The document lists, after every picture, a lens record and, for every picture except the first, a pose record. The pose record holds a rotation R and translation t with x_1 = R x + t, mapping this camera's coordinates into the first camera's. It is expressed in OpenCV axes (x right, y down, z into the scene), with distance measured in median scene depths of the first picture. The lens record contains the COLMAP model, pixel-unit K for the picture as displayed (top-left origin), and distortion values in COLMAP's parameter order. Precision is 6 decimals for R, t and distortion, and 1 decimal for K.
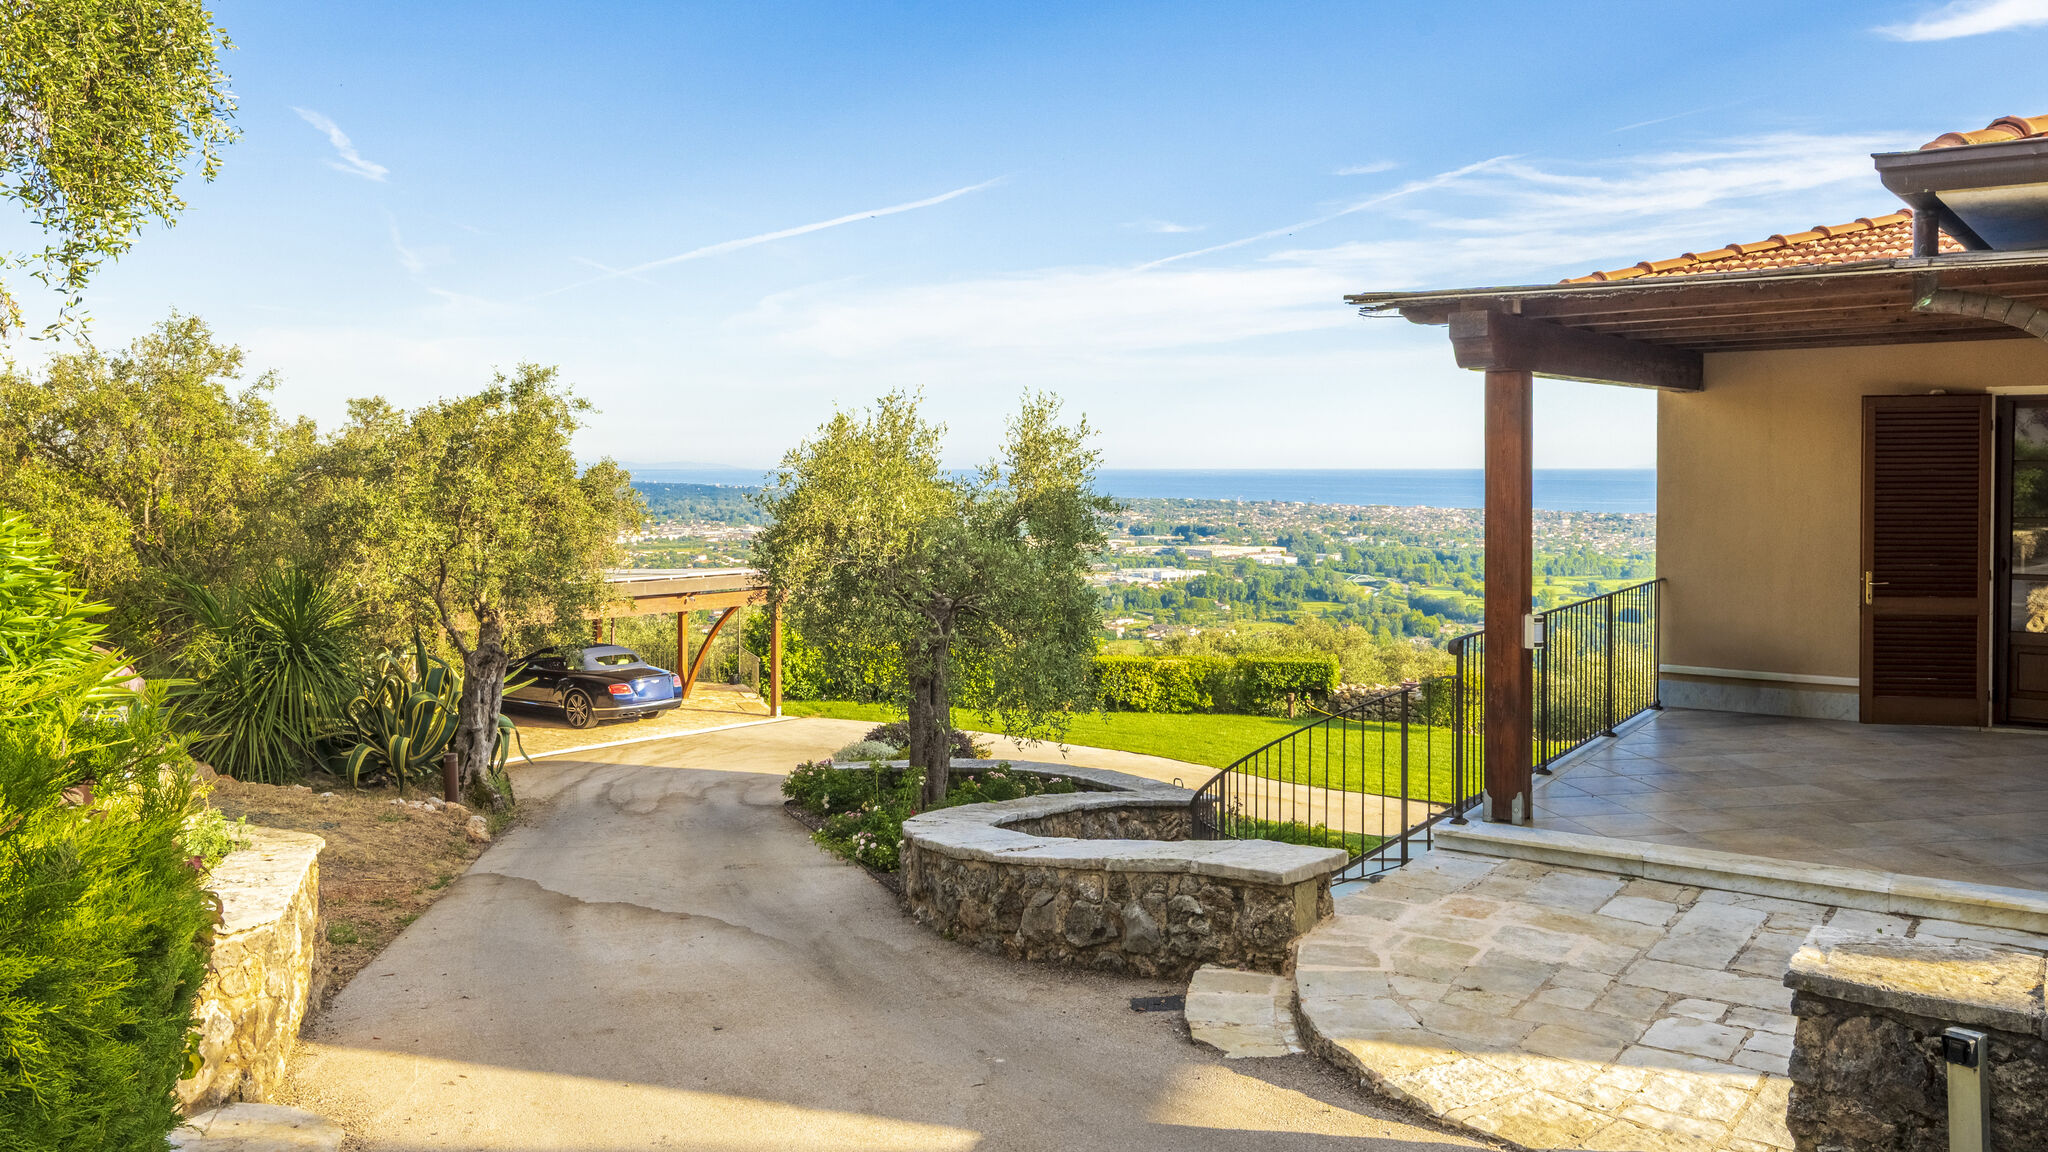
lens RADIAL K [[1563.6, 0, 1022.4], [0, 1563.6, 583.8], [0, 0, 1]] dist [0.031020, 0.003829]
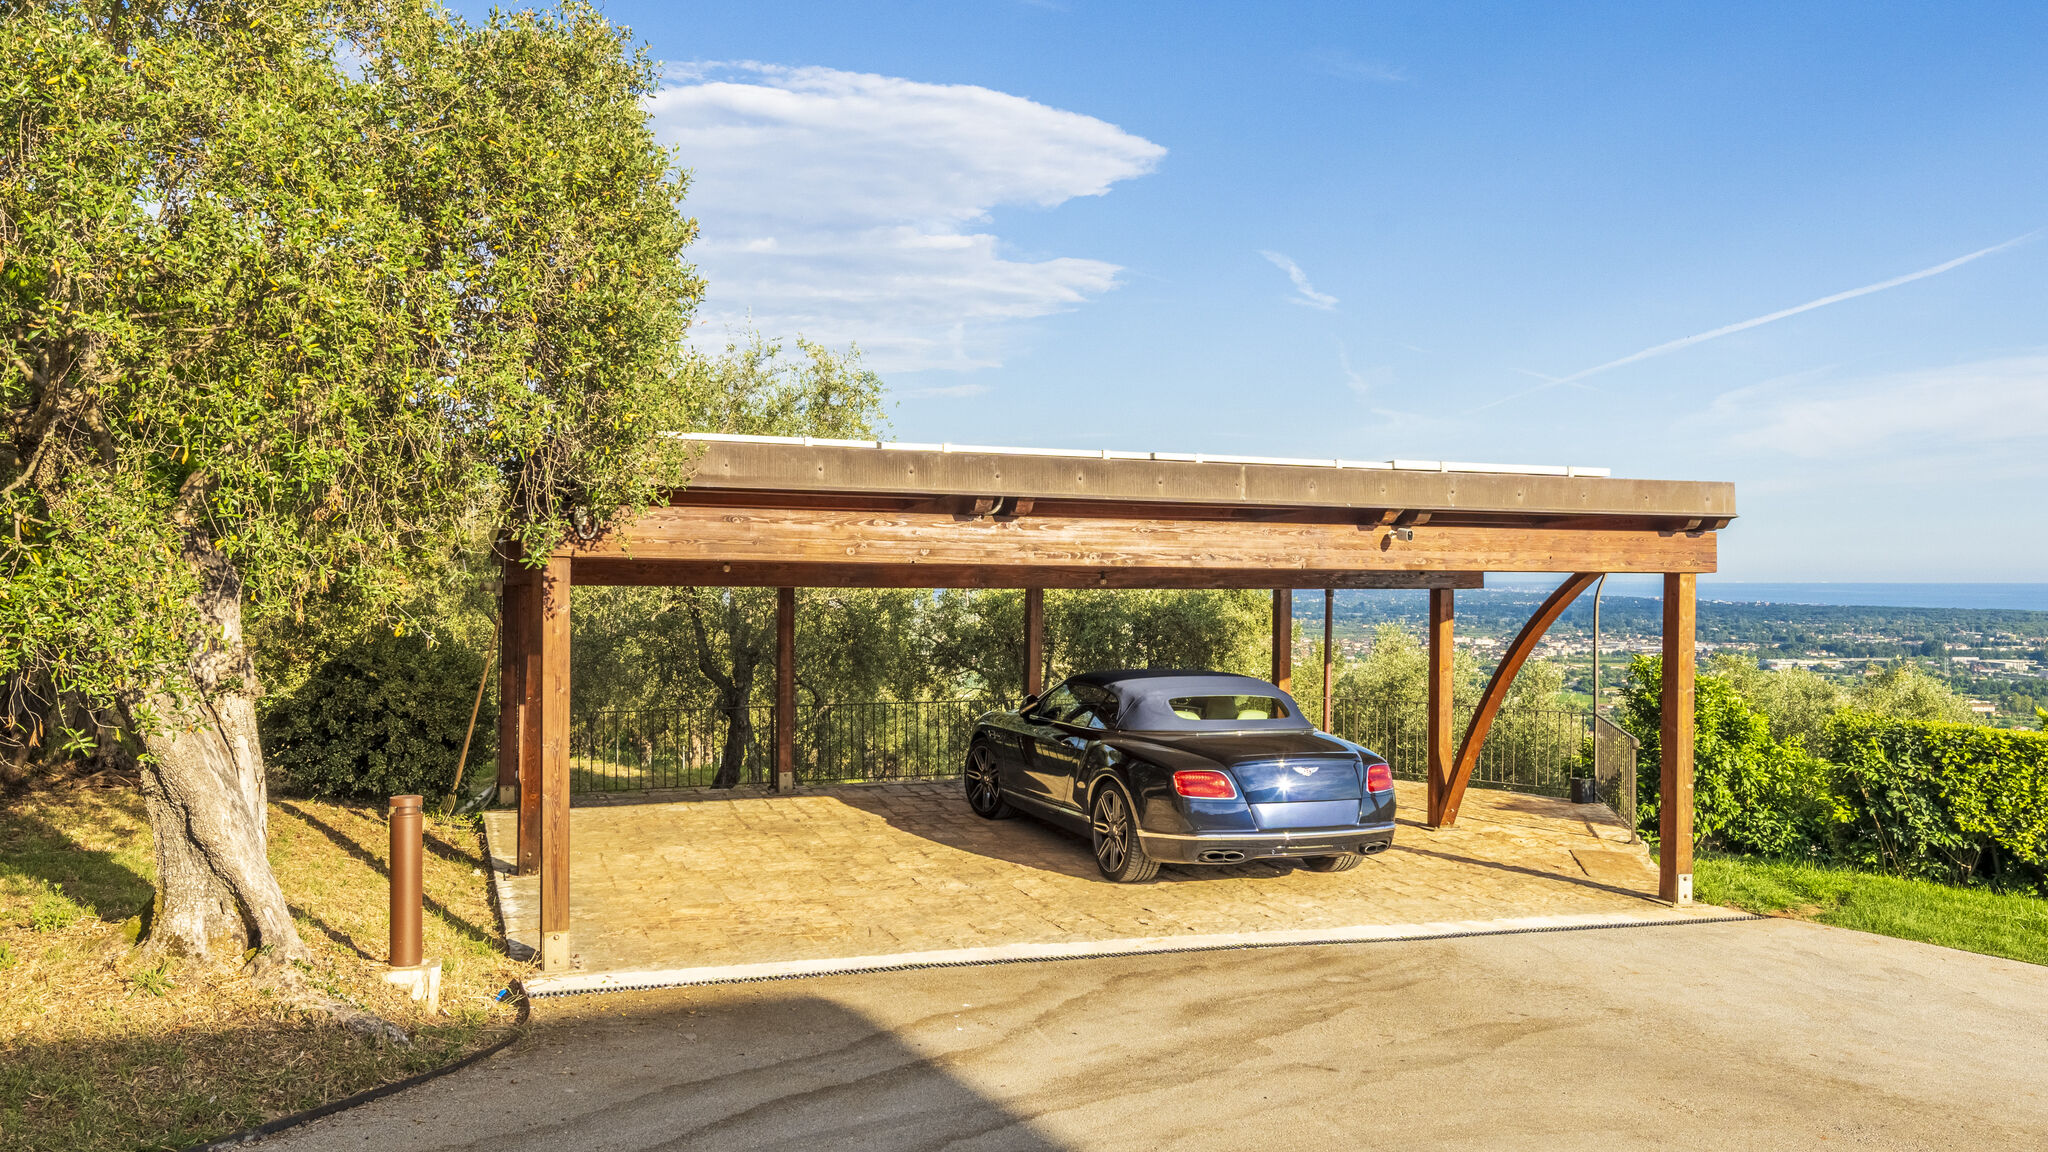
lens RADIAL K [[1563.6, 0, 1026.5], [0, 1563.6, 595.2], [0, 0, 1]] dist [0.031020, 0.003829]
pose [[0.839246, 0.009861, -0.543662, -0.084228], [-0.044785, 0.997692, -0.051038, 0.038720], [0.541904, 0.067181, 0.837751, 0.591067]]
